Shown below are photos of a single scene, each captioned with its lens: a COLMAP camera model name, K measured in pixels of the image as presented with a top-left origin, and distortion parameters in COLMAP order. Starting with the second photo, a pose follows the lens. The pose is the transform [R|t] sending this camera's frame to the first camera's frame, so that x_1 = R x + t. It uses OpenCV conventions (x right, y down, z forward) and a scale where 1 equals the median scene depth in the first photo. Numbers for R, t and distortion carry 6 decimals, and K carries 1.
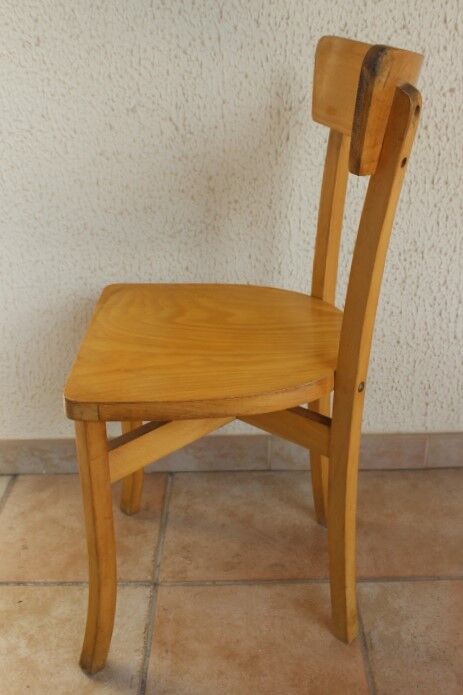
lens RADIAL K [[682.1, 0, 228.1], [0, 682.1, 353.9], [0, 0, 1]] dist [-0.074630, 0.000000]
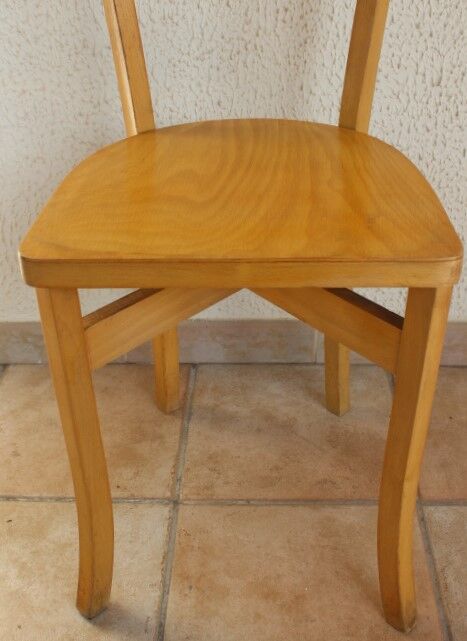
lens RADIAL K [[734.7, 0, 233.1], [0, 734.7, 348.8], [0, 0, 1]] dist [-0.069655, 0.000000]
pose [[0.999653, 0.018196, -0.019053, -0.025122], [-0.015004, 0.987647, 0.155977, 0.020948], [0.021656, -0.155637, 0.987577, 0.160810]]
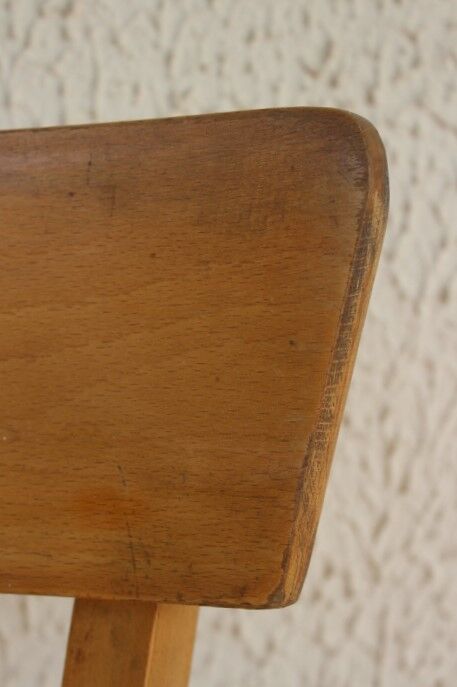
lens RADIAL K [[1295.9, 0, 211.9], [0, 1295.9, 377.8], [0, 0, 1]] dist [0.016891, 0.000000]
pose [[0.988373, 0.011063, 0.151647, 0.067078], [0.021941, 0.976534, -0.214244, -0.267520], [-0.150459, 0.215080, 0.964937, 0.556706]]
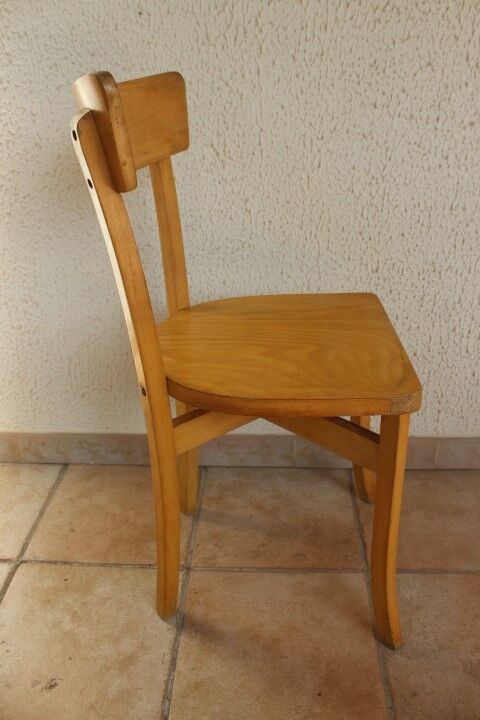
lens RADIAL K [[583.6, 0, 239.0], [0, 583.6, 365.0], [0, 0, 1]] dist [-0.137092, 0.088904]
pose [[0.999164, 0.025622, -0.031868, -0.003201], [-0.025414, 0.999653, 0.006920, 0.000465], [0.032035, -0.006104, 0.999468, 0.069513]]
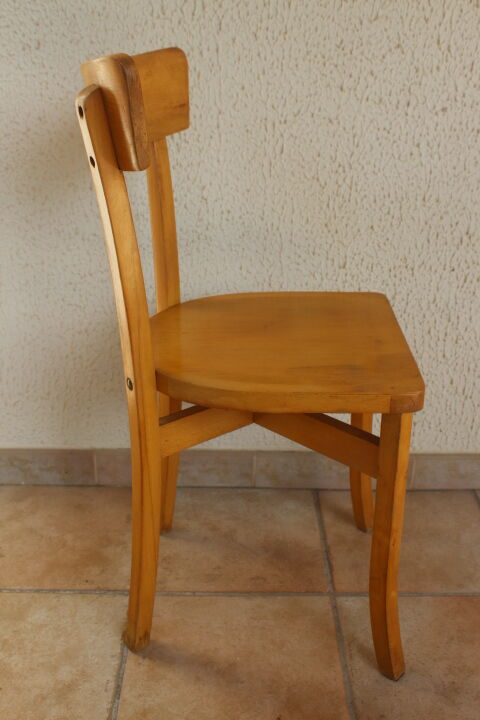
lens RADIAL K [[728.5, 0, 237.4], [0, 728.5, 366.1], [0, 0, 1]] dist [-0.071537, 0.000000]
pose [[0.999072, 0.032739, 0.027990, 0.002151], [-0.031631, 0.998733, -0.039134, 0.046266], [-0.029236, 0.038213, 0.998842, -0.065059]]
